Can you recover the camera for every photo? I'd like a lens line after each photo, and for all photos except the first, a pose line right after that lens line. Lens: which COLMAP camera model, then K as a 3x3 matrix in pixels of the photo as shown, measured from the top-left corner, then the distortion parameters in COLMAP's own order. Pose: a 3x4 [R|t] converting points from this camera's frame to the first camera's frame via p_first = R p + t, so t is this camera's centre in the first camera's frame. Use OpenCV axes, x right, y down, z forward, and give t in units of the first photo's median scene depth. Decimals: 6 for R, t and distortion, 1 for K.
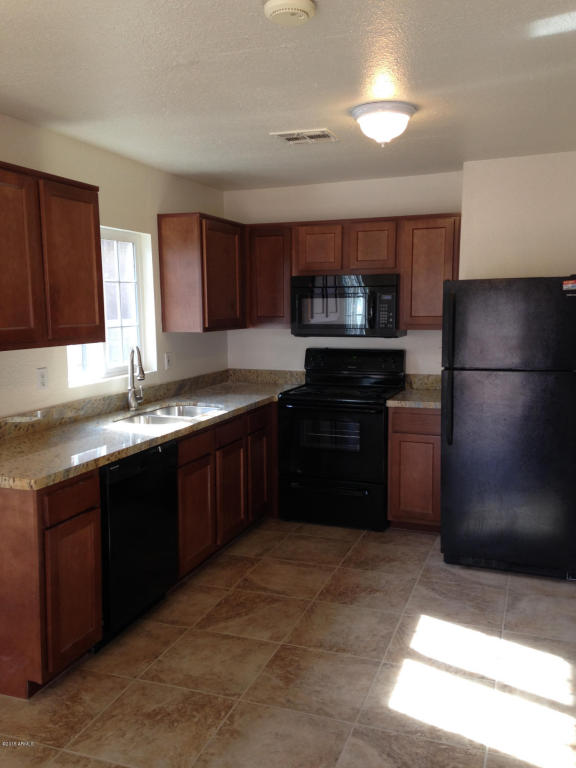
lens RADIAL K [[678.3, 0, 288.0], [0, 678.3, 384.0], [0, 0, 1]] dist [0.187946, -0.250916]
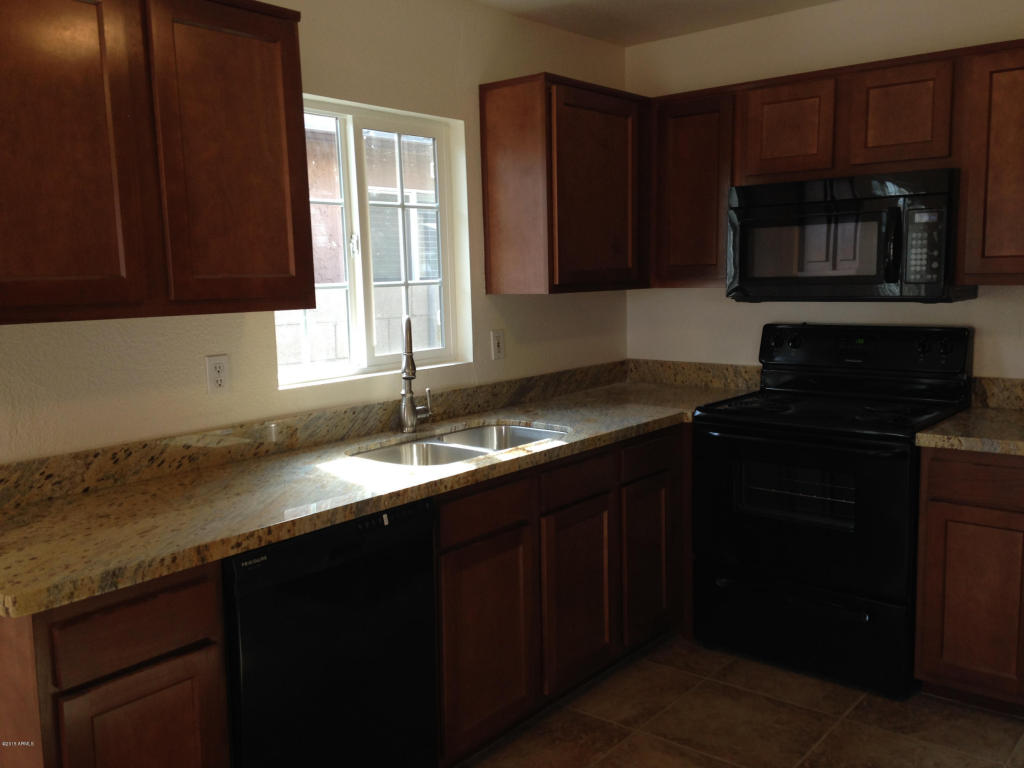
lens RADIAL K [[904.4, 0, 512.0], [0, 904.4, 384.0], [0, 0, 1]] dist [0.187946, -0.250916]
pose [[0.945345, 0.028166, -0.324853, 0.088516], [-0.024493, 0.999581, 0.015393, -0.013432], [0.325151, -0.006595, 0.945639, 0.294963]]
